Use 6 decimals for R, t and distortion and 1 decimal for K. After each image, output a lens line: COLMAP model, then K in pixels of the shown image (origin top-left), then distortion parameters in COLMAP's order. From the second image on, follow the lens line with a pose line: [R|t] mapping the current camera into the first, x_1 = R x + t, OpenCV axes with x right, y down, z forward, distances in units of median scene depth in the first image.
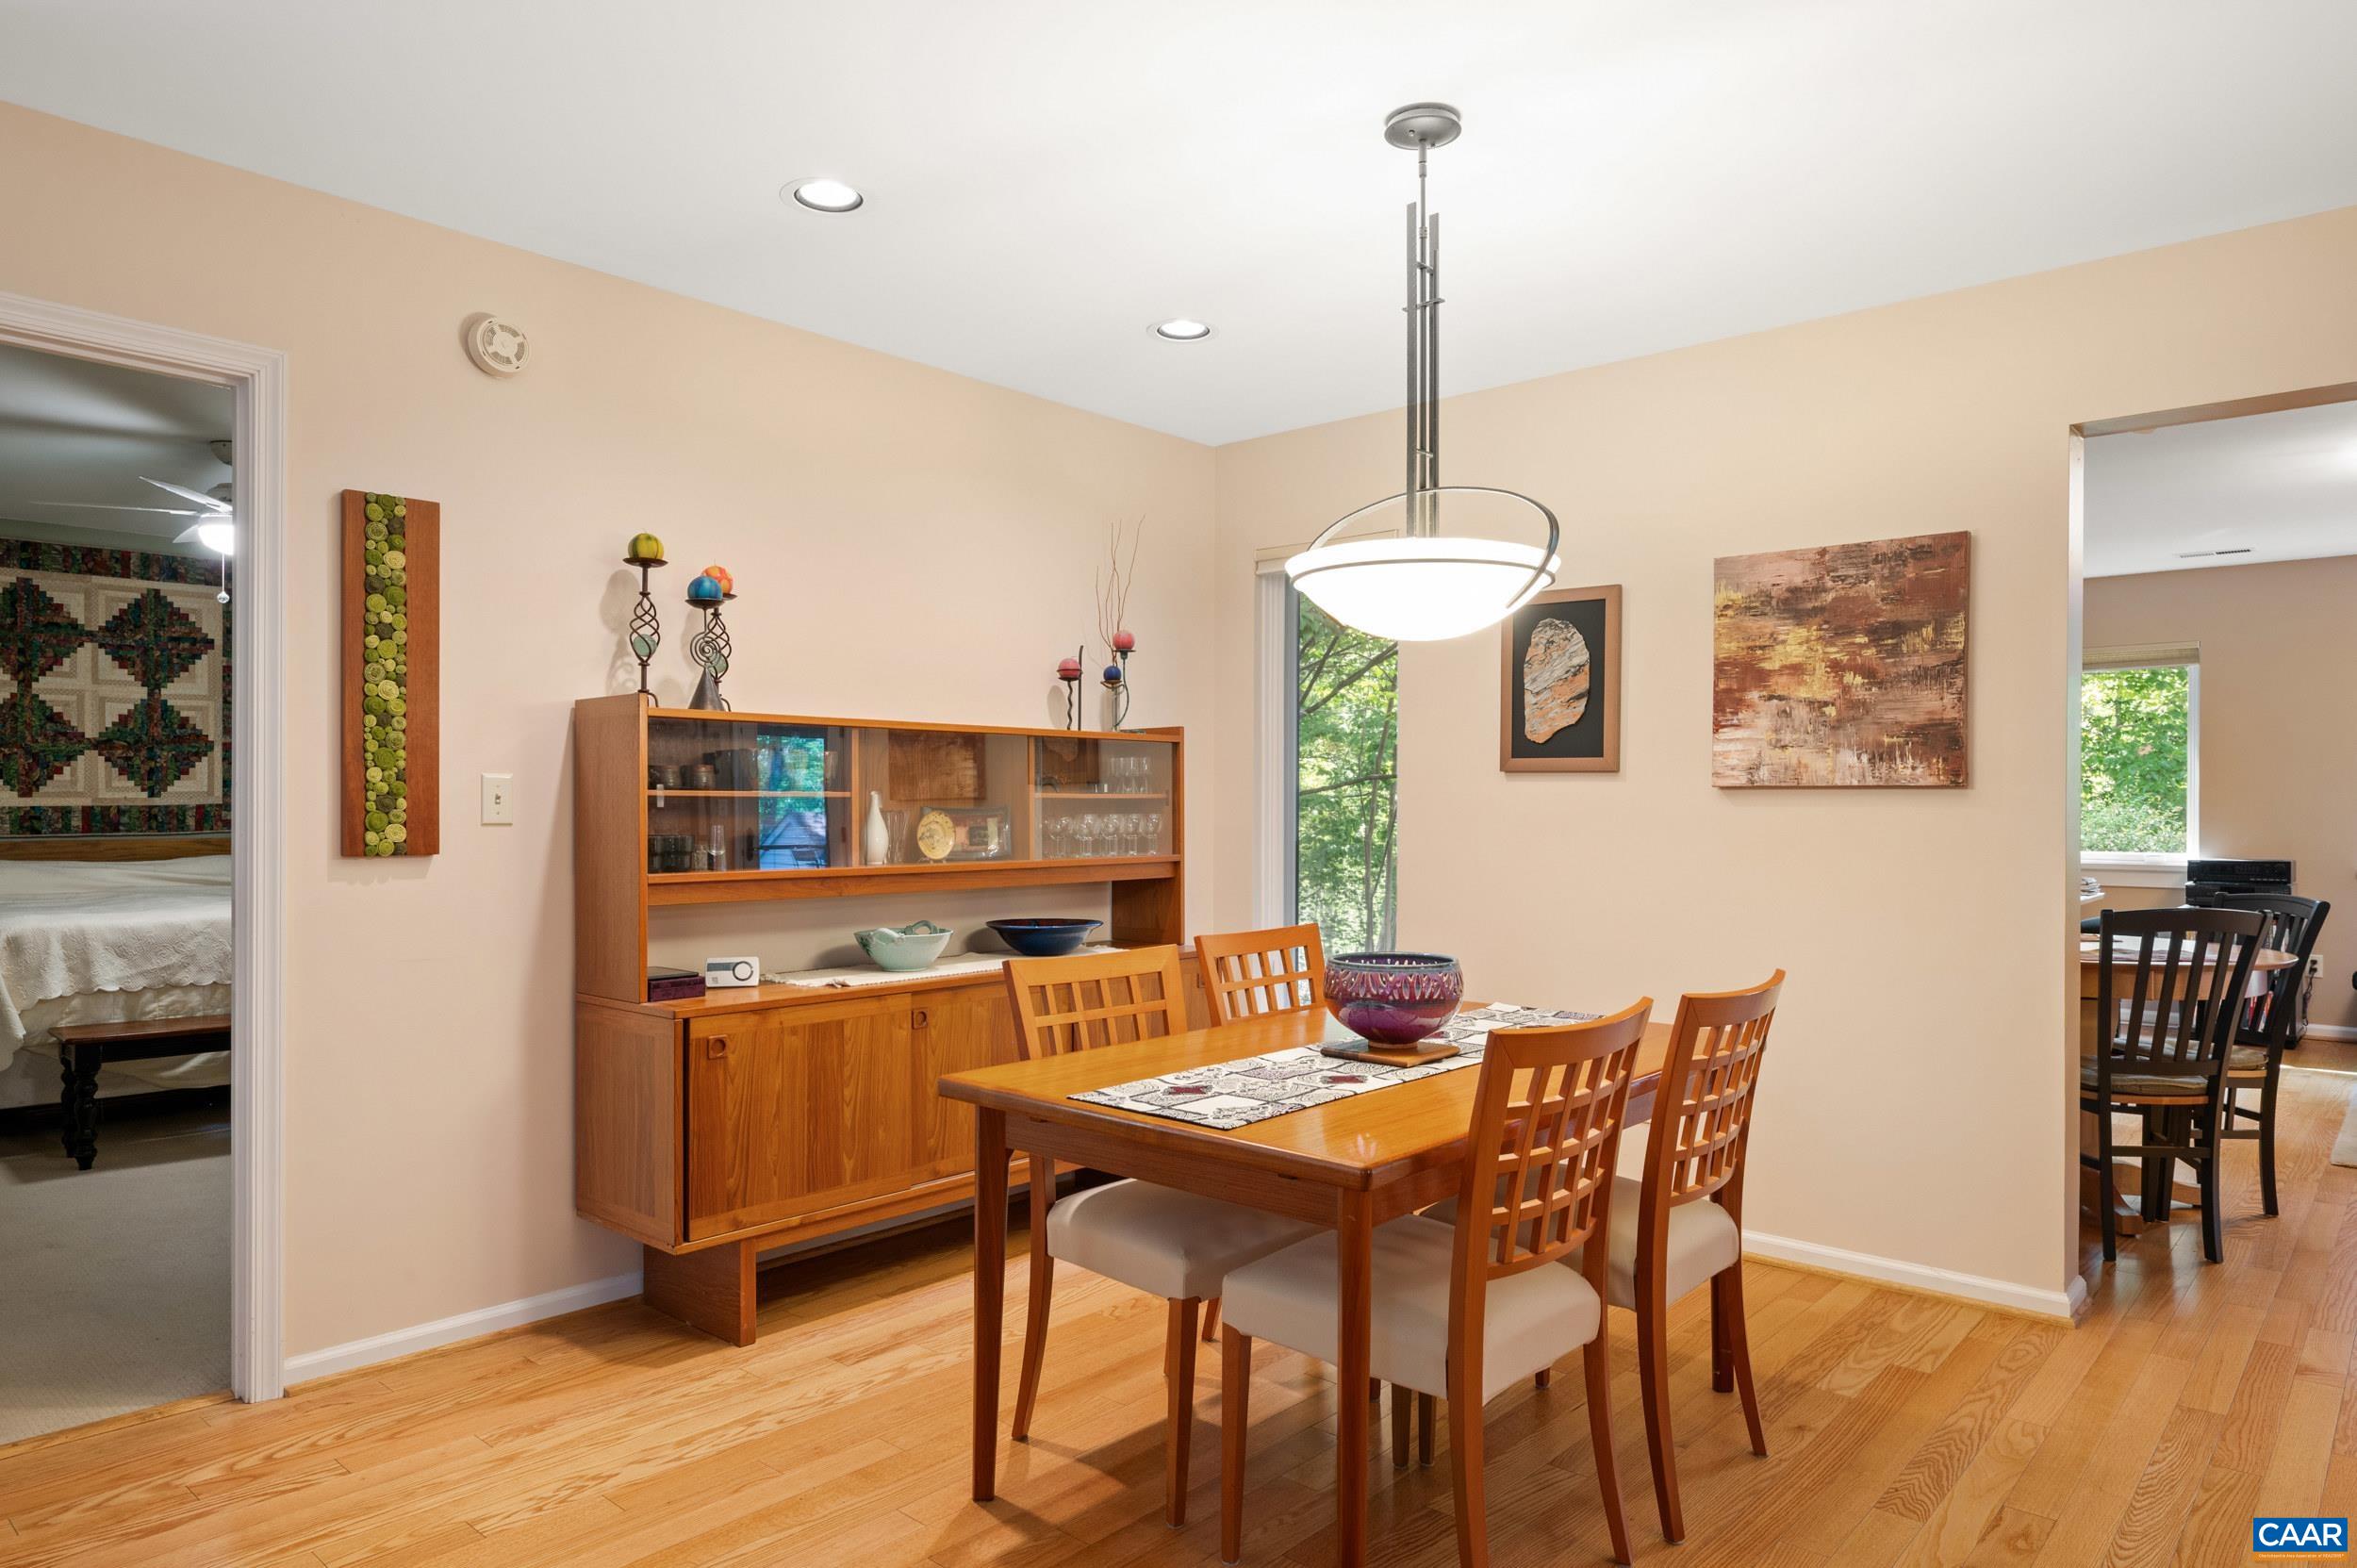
lens RADIAL K [[1453.0, 0, 1180.3], [0, 1453.0, 807.1], [0, 0, 1]] dist [-0.001801, -0.000526]
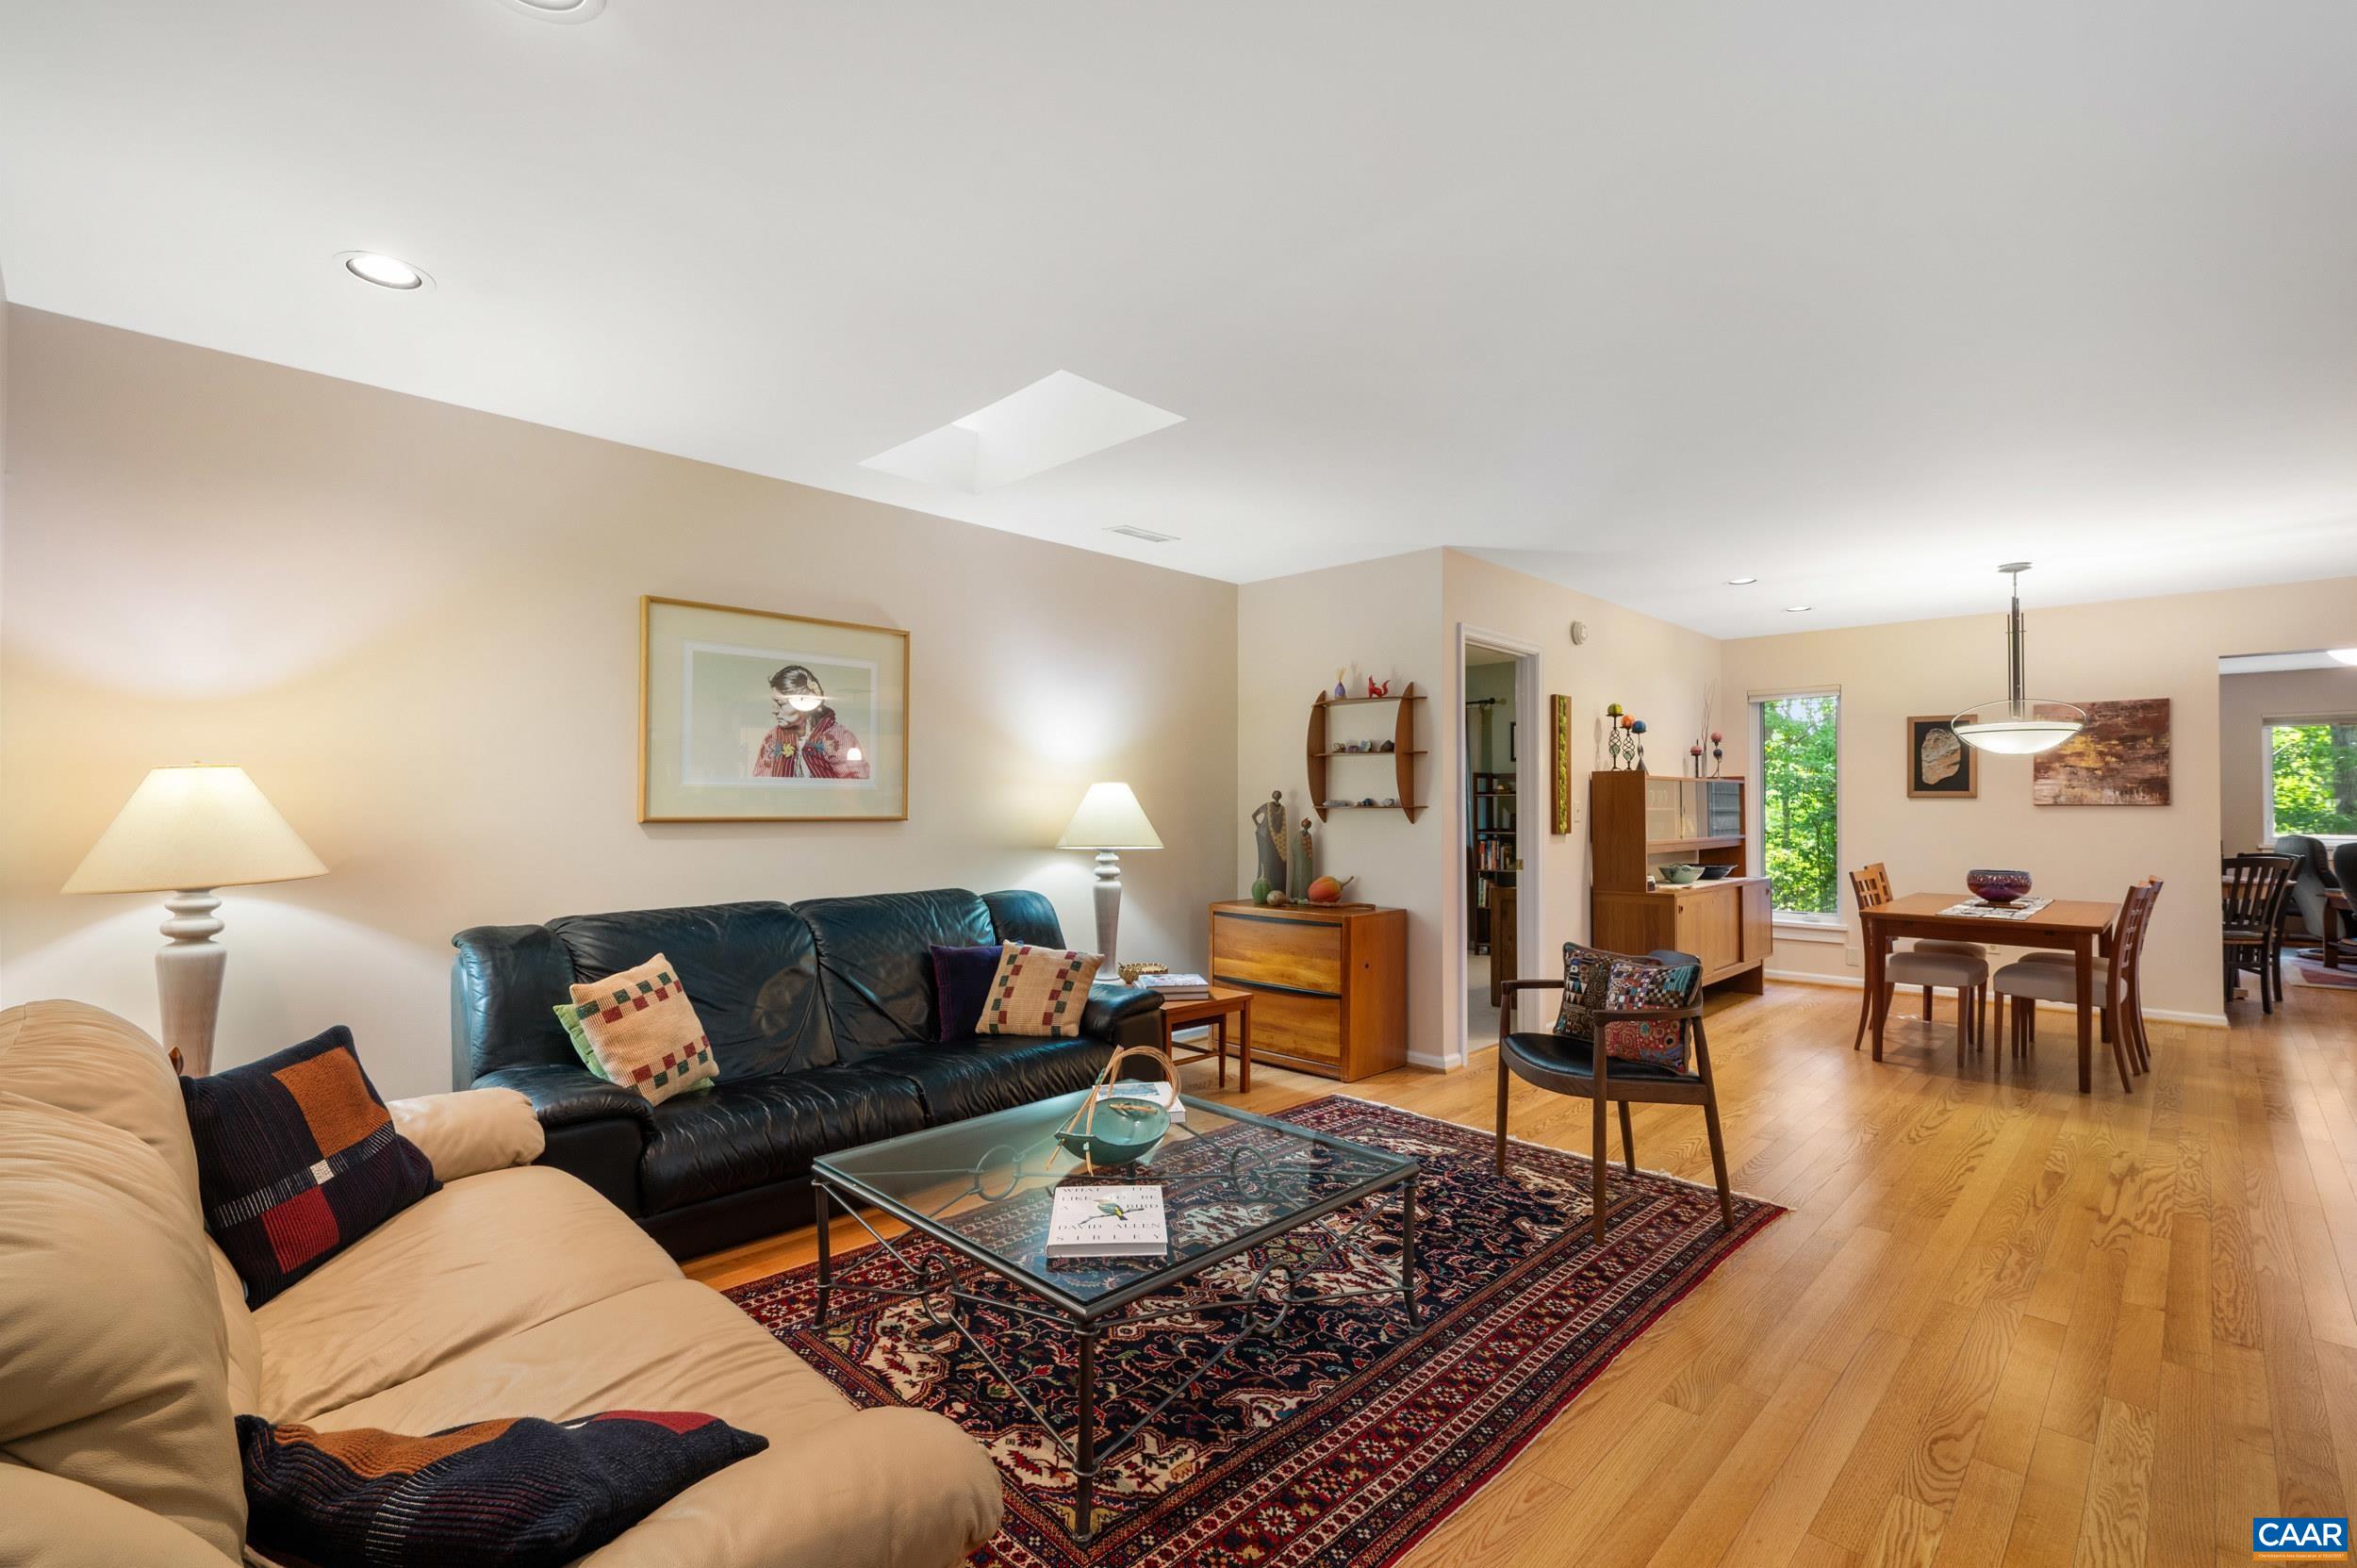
lens RADIAL K [[1031.3, 0, 1187.2], [0, 1031.3, 785.3], [0, 0, 1]] dist [-0.003097, 0.000017]
pose [[0.998631, -0.001317, -0.052294, -1.202687], [0.000090, 0.999725, -0.023457, -0.008977], [0.052310, 0.023421, 0.998356, -0.941886]]
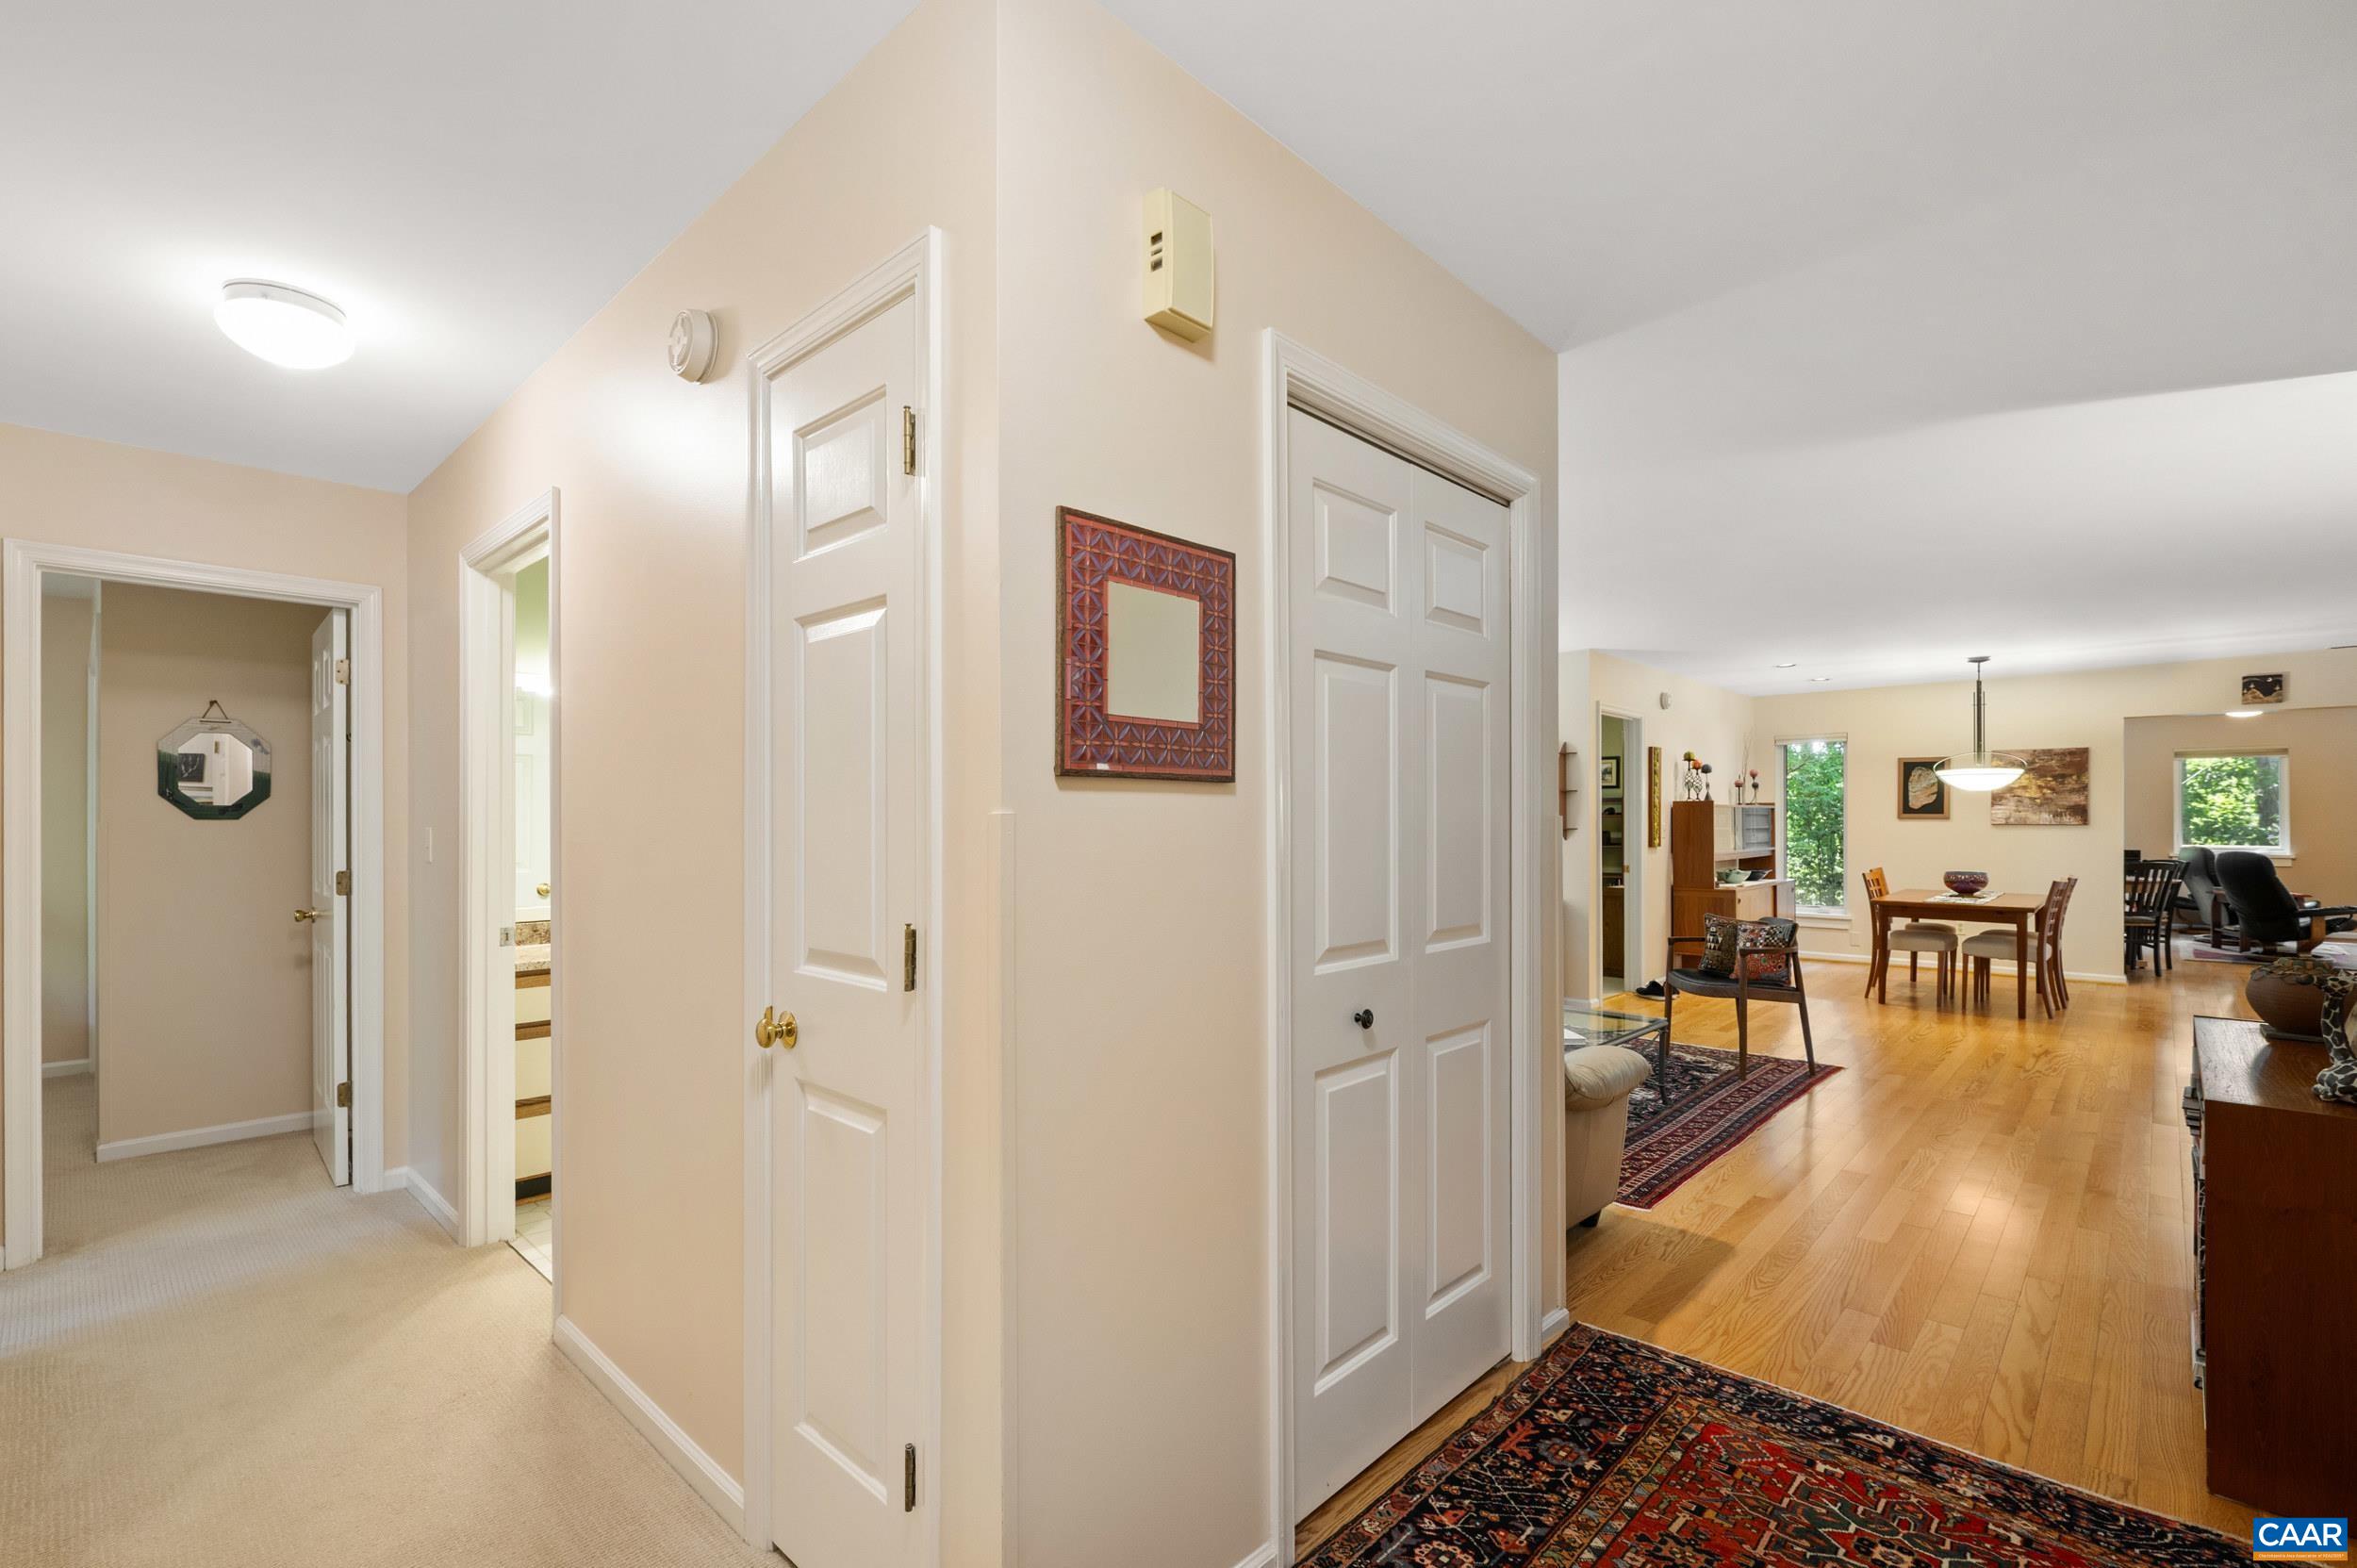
lens RADIAL K [[1031.3, 0, 1182.0], [0, 1031.3, 815.7], [0, 0, 1]] dist [-0.003097, 0.000017]
pose [[0.999456, -0.003626, -0.032790, -1.758916], [0.003353, 0.999959, -0.008362, -0.026732], [0.032819, 0.008247, 0.999427, -1.712093]]
